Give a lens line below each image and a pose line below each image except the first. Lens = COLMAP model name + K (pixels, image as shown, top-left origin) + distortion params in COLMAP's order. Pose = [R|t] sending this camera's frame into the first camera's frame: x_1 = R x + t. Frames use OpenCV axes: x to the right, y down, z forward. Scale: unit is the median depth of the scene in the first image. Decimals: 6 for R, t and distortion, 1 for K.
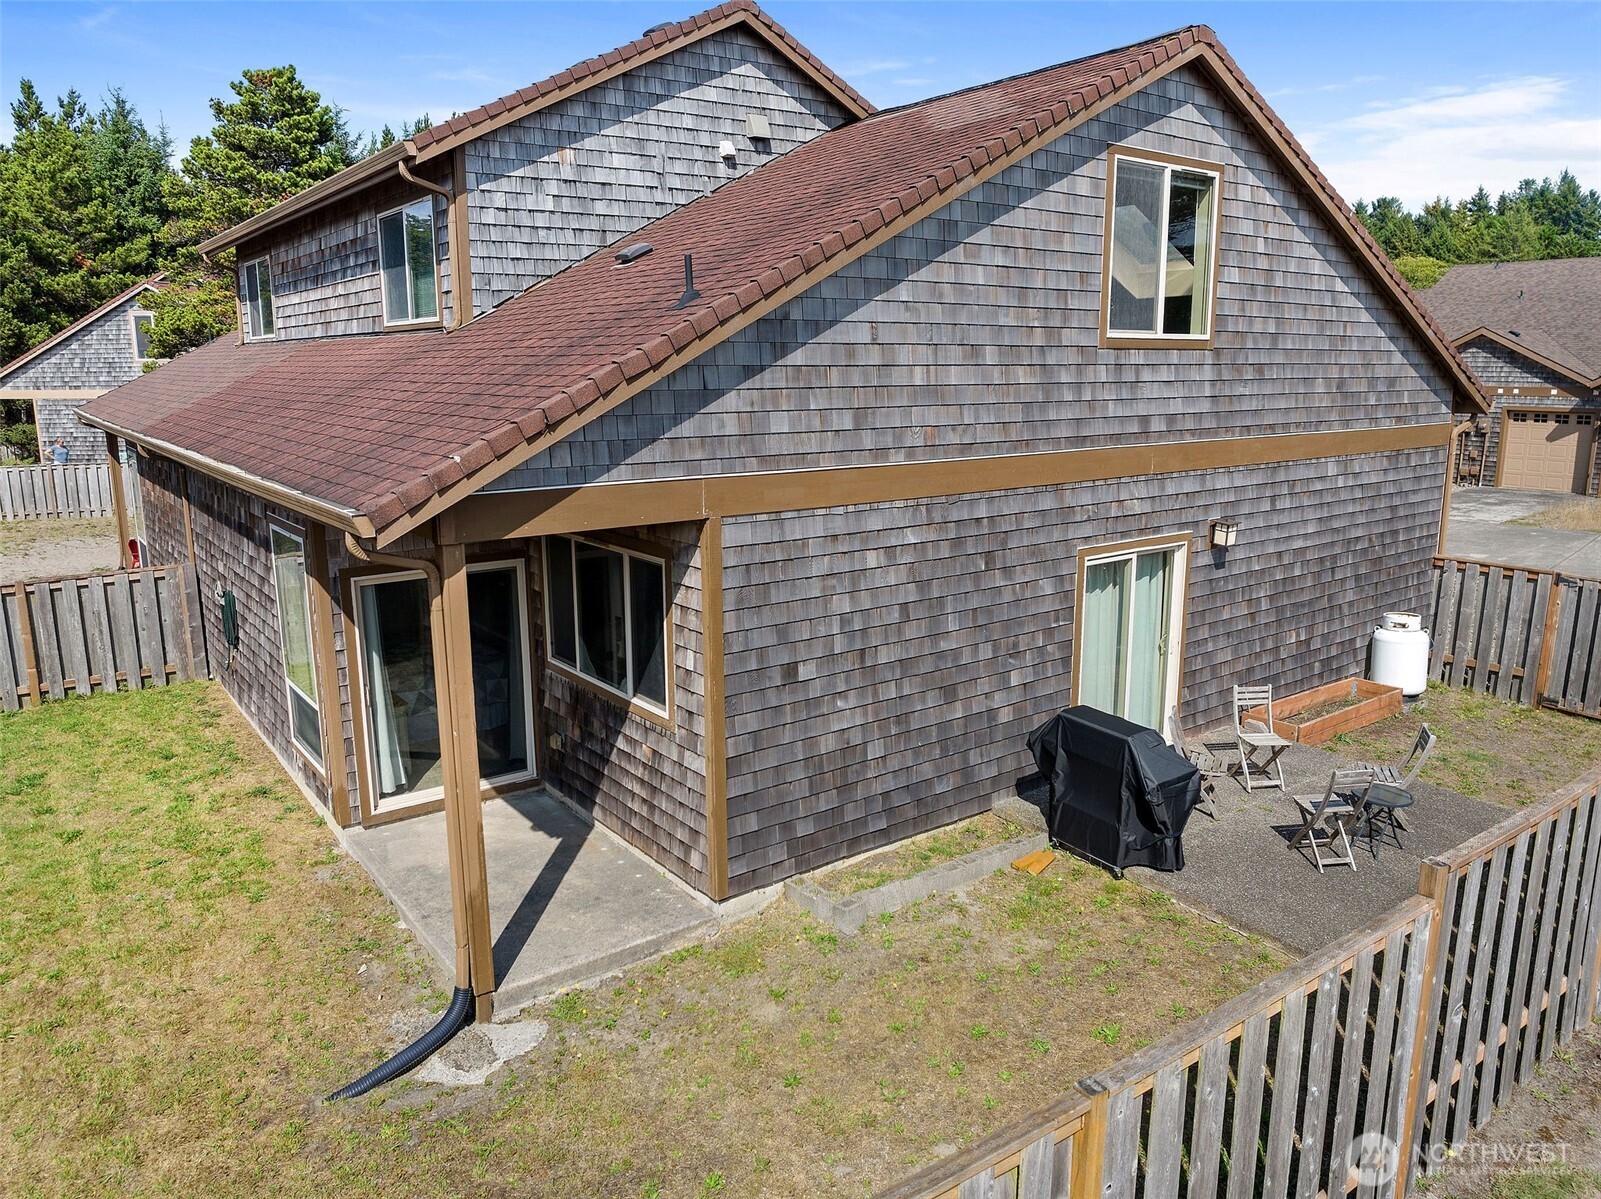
lens RADIAL K [[1113.1, 0, 800.5], [0, 1113.1, 599.5], [0, 0, 1]] dist [-0.010287, -0.002917]
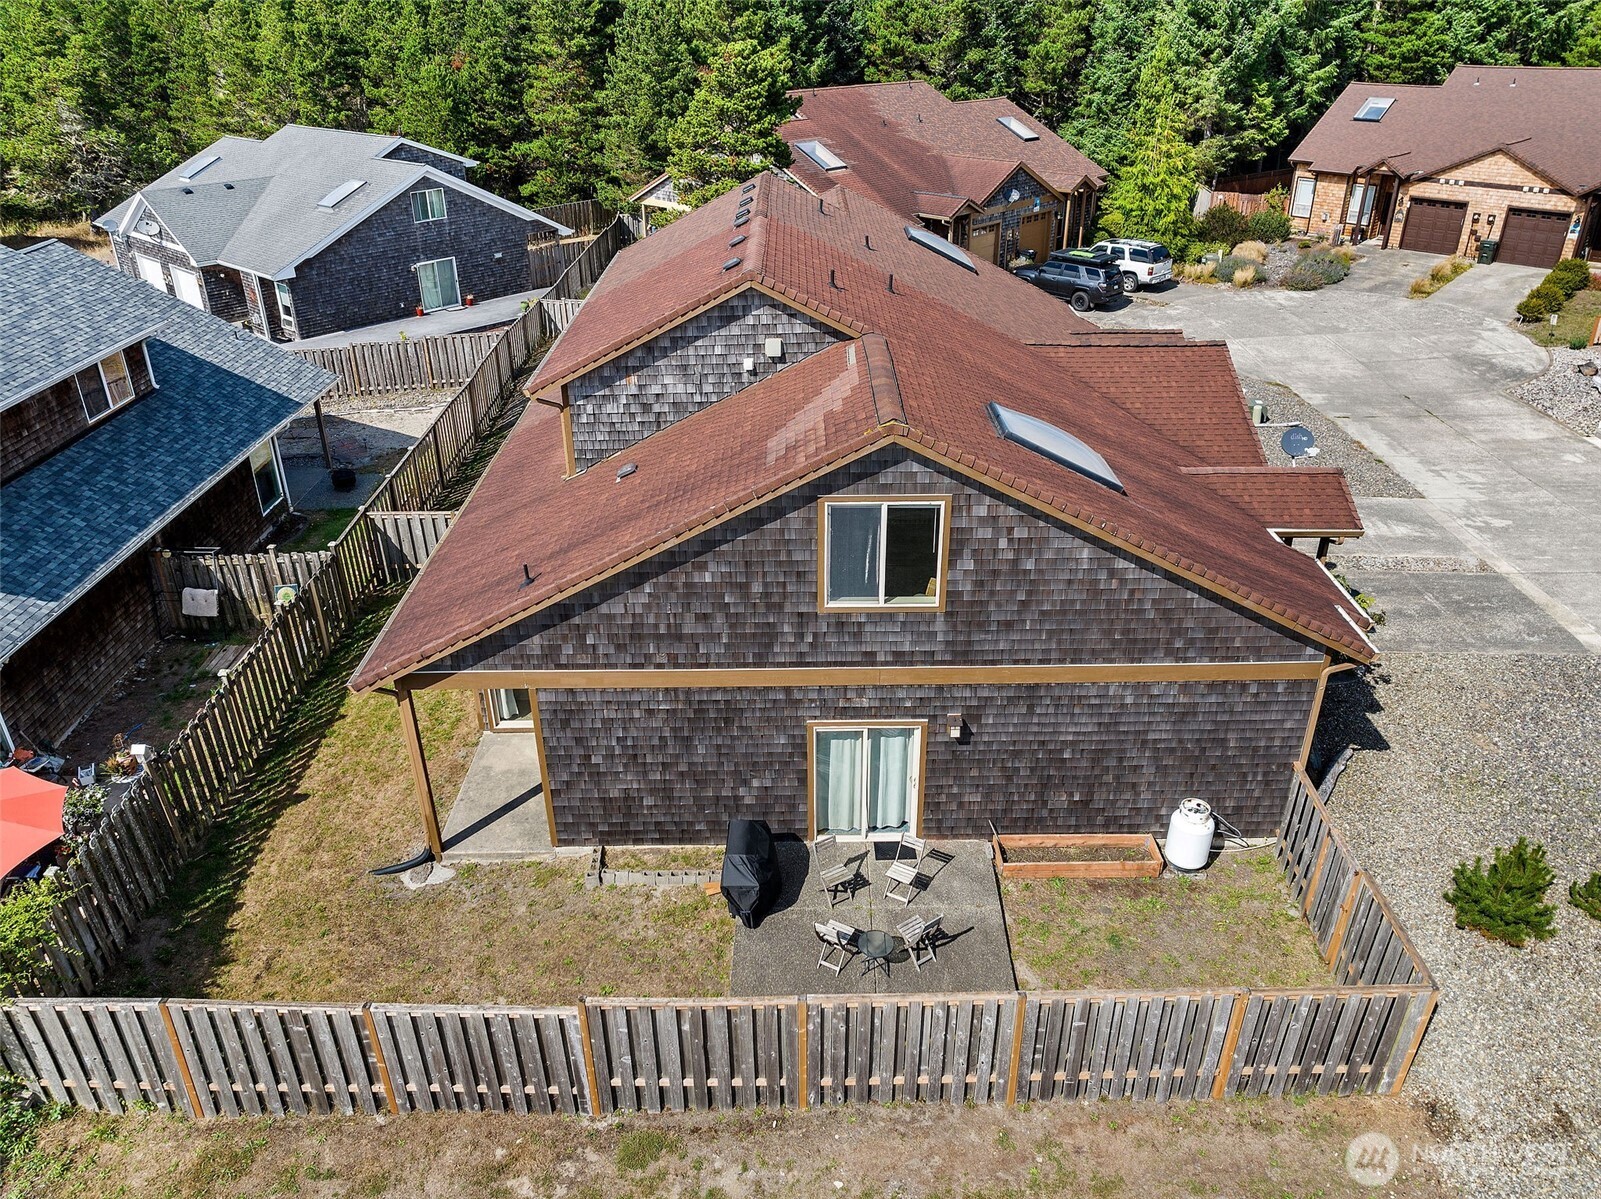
lens RADIAL K [[1113.1, 0, 800.5], [0, 1113.1, 599.5], [0, 0, 1]] dist [-0.010287, -0.002917]
pose [[0.808168, 0.277536, -0.519459, 1.012369], [-0.119296, 0.940864, 0.317084, -0.707787], [0.576743, -0.194288, 0.793486, -0.227583]]
